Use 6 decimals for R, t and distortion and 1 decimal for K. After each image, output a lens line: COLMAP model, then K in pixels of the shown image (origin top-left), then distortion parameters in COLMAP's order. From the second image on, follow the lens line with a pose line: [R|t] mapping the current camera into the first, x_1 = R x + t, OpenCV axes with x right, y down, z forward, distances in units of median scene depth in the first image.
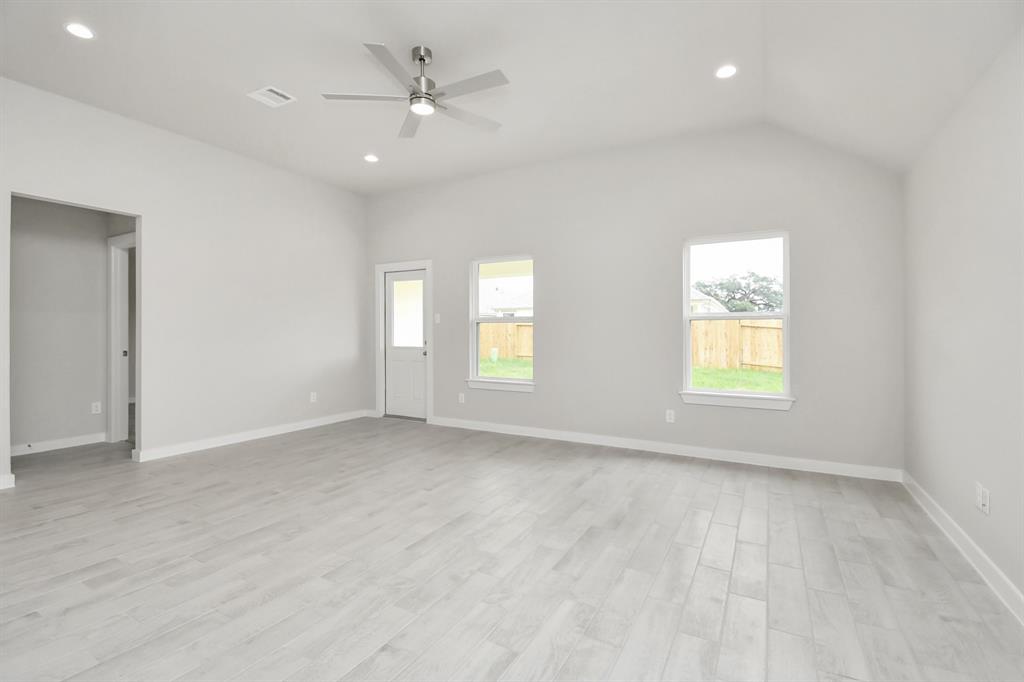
lens RADIAL K [[457.4, 0, 508.8], [0, 457.4, 333.0], [0, 0, 1]] dist [-0.001737, -0.000626]
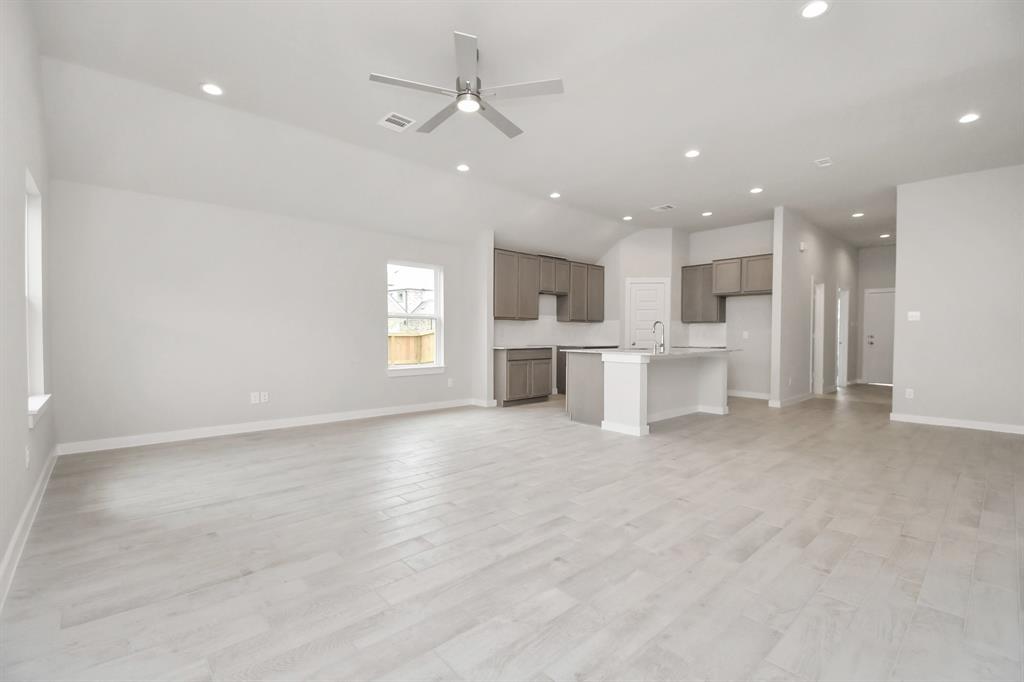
lens RADIAL K [[454.0, 0, 501.1], [0, 454.0, 345.1], [0, 0, 1]] dist [0.000314, -0.000287]
pose [[-0.940332, -0.015327, 0.339913, -0.371211], [-0.006817, 0.999633, 0.026216, 0.016102], [-0.340190, 0.022334, -0.940091, 1.185423]]
